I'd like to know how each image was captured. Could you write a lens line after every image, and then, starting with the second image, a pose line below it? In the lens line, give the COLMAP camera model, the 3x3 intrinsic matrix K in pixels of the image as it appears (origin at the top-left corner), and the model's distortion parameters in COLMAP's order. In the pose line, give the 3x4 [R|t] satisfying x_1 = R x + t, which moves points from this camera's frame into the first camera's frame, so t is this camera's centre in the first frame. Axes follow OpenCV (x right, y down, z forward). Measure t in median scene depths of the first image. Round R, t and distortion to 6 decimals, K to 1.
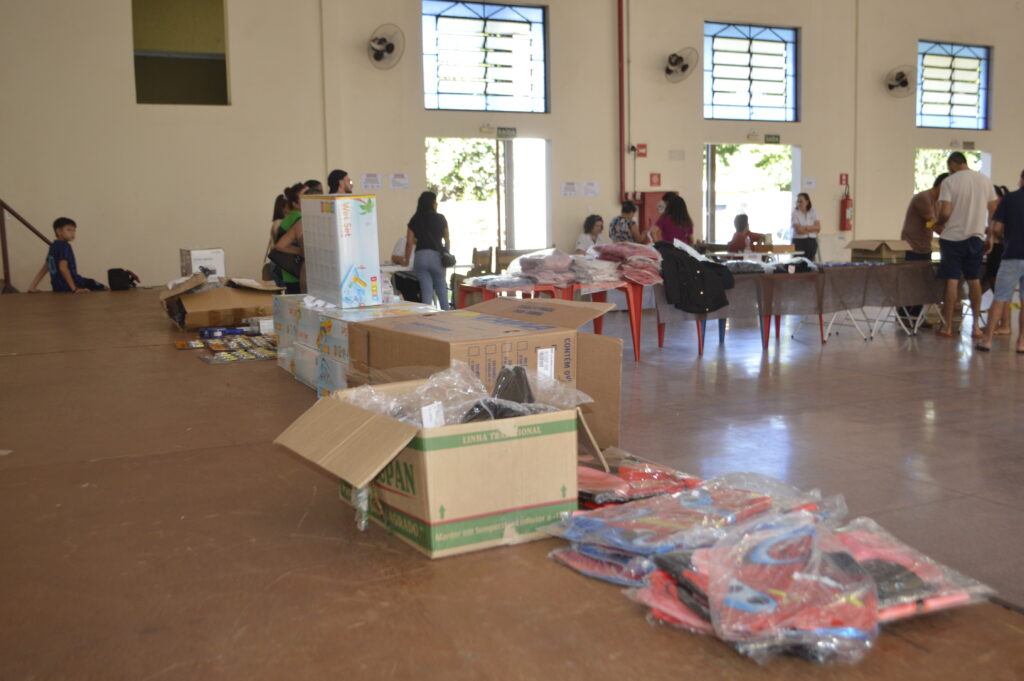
lens RADIAL K [[1070.2, 0, 515.0], [0, 1070.2, 335.6], [0, 0, 1]] dist [-0.056128, 0.000000]
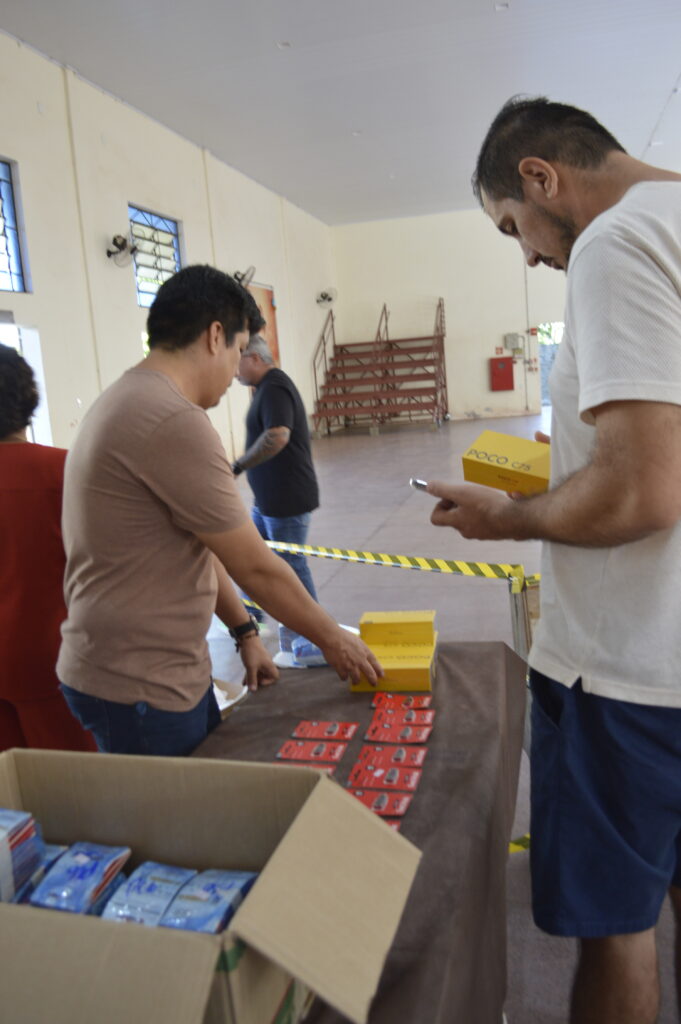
lens RADIAL K [[834.6, 0, 336.2], [0, 834.6, 511.1], [0, 0, 1]] dist [-0.080479, 0.010943]
pose [[0.644441, -0.168731, 0.745805, 0.179127], [0.168400, 0.982721, 0.076819, -0.072861], [-0.745880, 0.076088, 0.661720, 0.555910]]
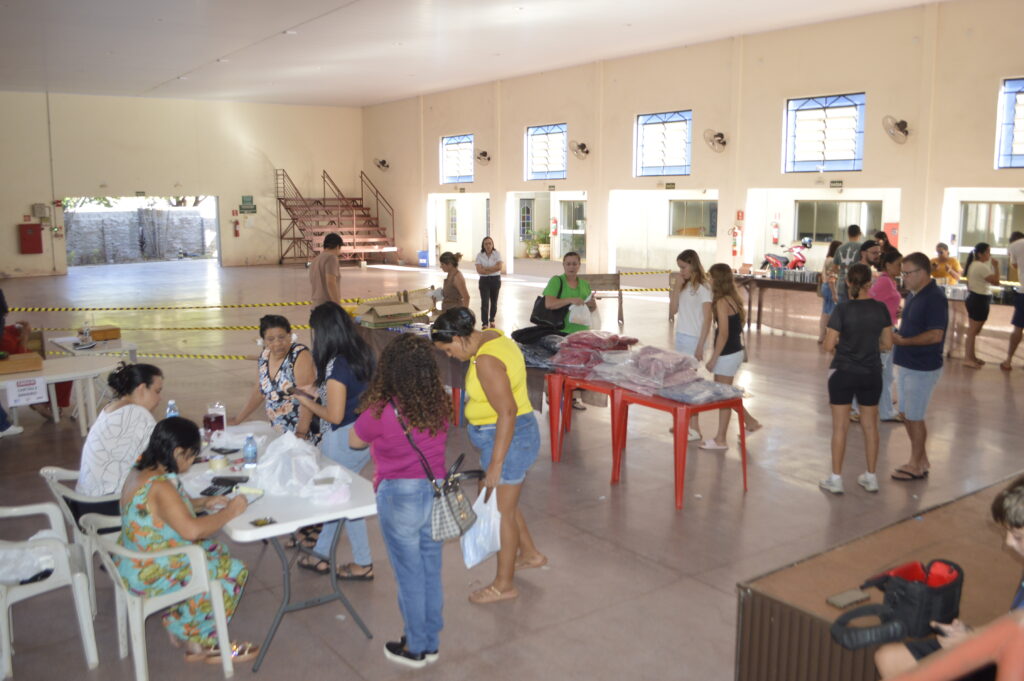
lens RADIAL K [[888.1, 0, 508.6], [0, 888.1, 345.0], [0, 0, 1]] dist [-0.086392, 0.021672]
pose [[-0.165797, -0.150469, 0.974613, -0.283642], [0.122821, 0.977446, 0.171800, -0.113043], [-0.978482, 0.148187, -0.143577, 0.620504]]
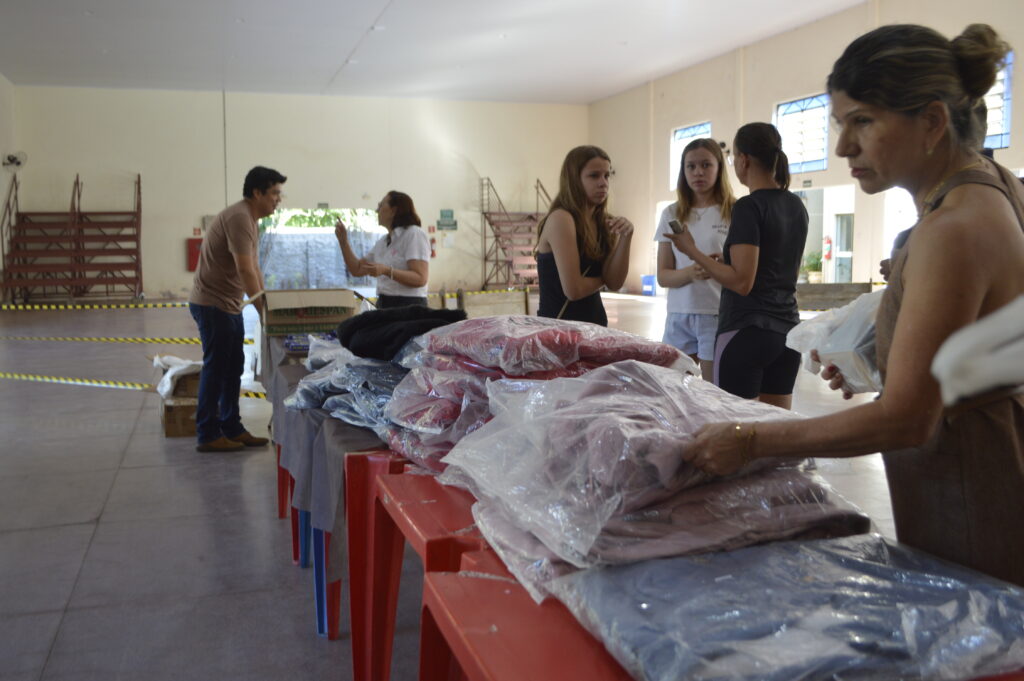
lens RADIAL K [[945.5, 0, 518.2], [0, 945.5, 341.3], [0, 0, 1]] dist [-0.065574, 0.000000]
pose [[0.138182, -0.092393, 0.986088, -0.035972], [0.125063, 0.989297, 0.075168, -0.054604], [-0.982479, 0.112936, 0.148258, 0.511156]]
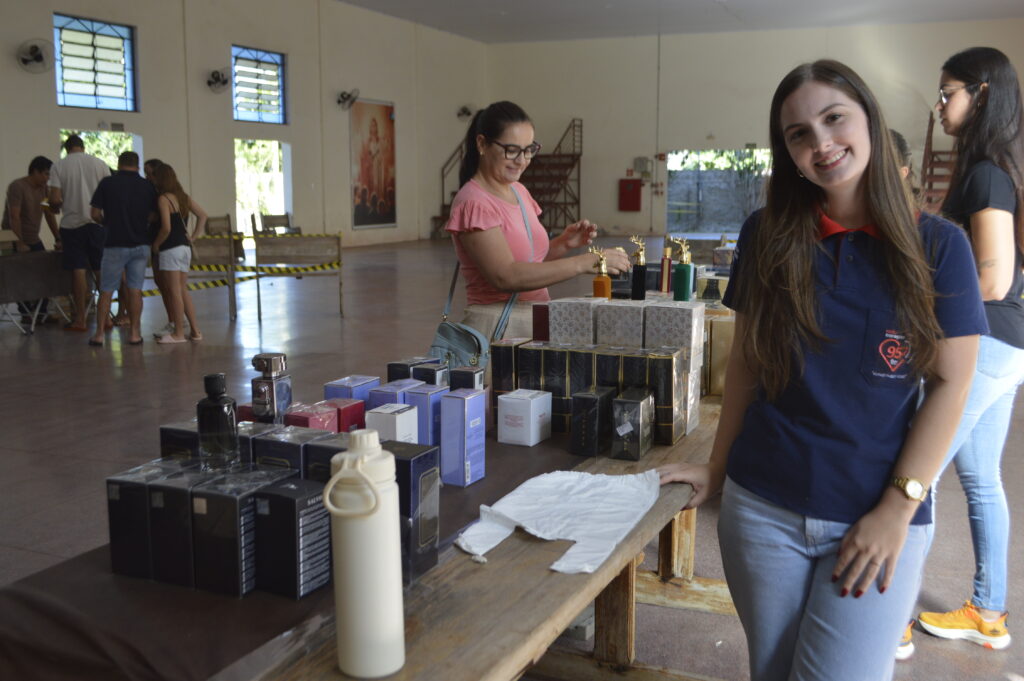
lens RADIAL K [[1070.2, 0, 521.6], [0, 1070.2, 340.6], [0, 0, 1]] dist [-0.056128, 0.000000]
pose [[0.756918, -0.087526, 0.647622, 0.063613], [0.073526, 0.996104, 0.048688, -0.004423], [-0.649361, 0.010764, 0.760404, 0.021128]]
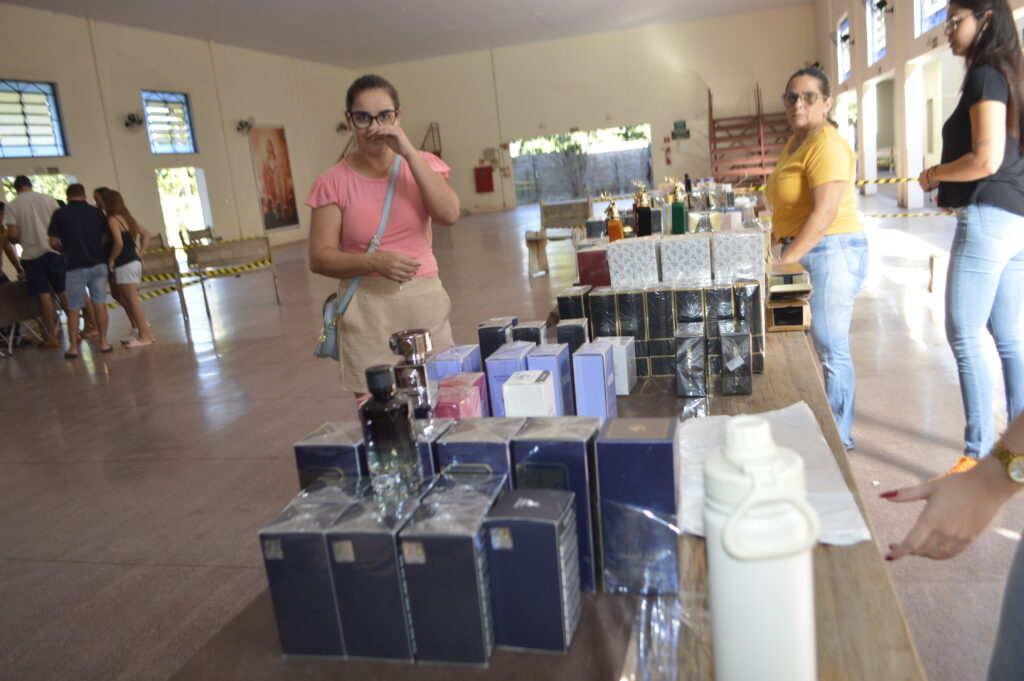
lens RADIAL K [[834.6, 0, 523.9], [0, 834.6, 351.2], [0, 0, 1]] dist [-0.080479, 0.010943]
pose [[0.637847, -0.225128, 0.736525, 0.069088], [0.194719, 0.972393, 0.128593, -0.004936], [-0.745141, 0.061392, 0.664075, 0.060361]]
